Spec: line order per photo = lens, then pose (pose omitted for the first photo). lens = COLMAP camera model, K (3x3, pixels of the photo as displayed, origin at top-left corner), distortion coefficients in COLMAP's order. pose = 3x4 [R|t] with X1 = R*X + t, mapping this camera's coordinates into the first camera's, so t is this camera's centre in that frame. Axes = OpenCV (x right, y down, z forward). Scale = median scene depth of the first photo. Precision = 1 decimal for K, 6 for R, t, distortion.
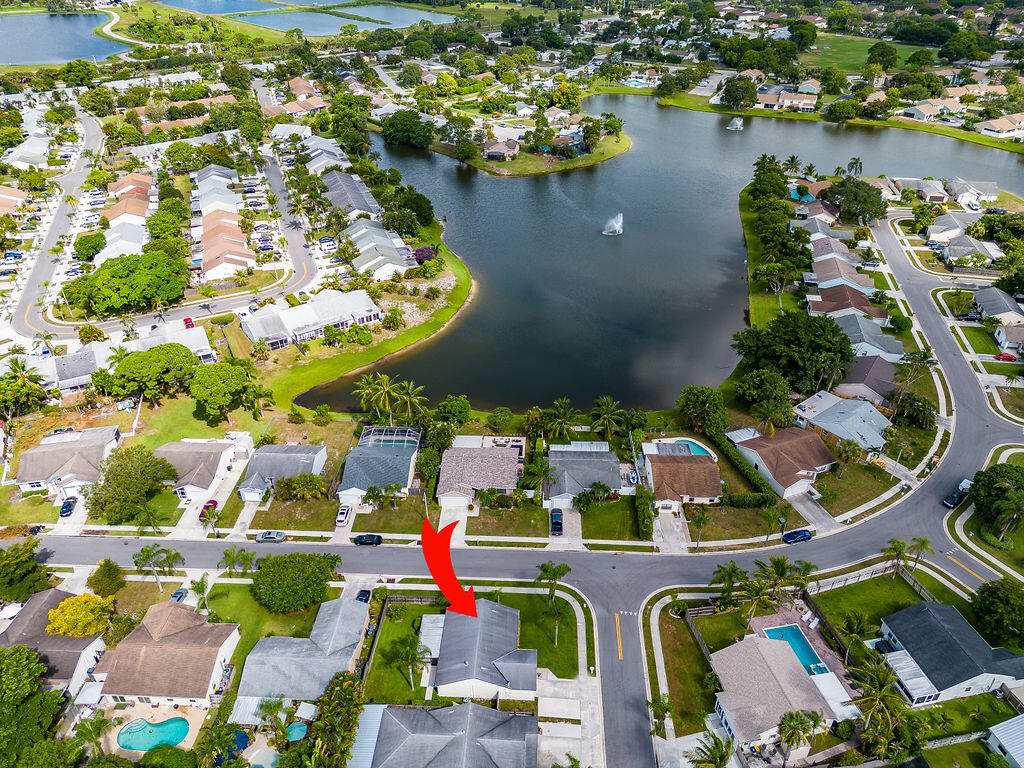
lens RADIAL K [[717.2, 0, 512.0], [0, 717.2, 384.0], [0, 0, 1]] dist [0.019498, -0.002168]
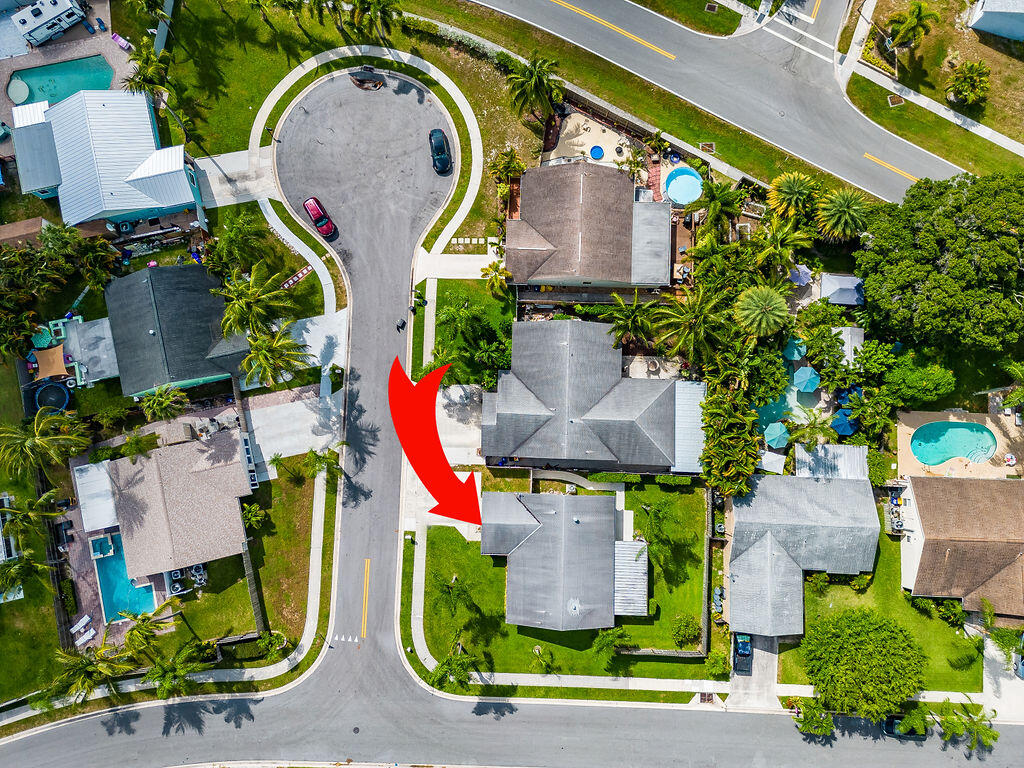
lens RADIAL K [[717.2, 0, 512.0], [0, 717.2, 384.0], [0, 0, 1]] dist [0.019498, -0.002168]
pose [[-0.999842, 0.017586, 0.002748, -0.001382], [-0.005688, -0.461974, 0.886875, -0.185158], [0.016866, 0.886719, 0.462001, 0.497216]]
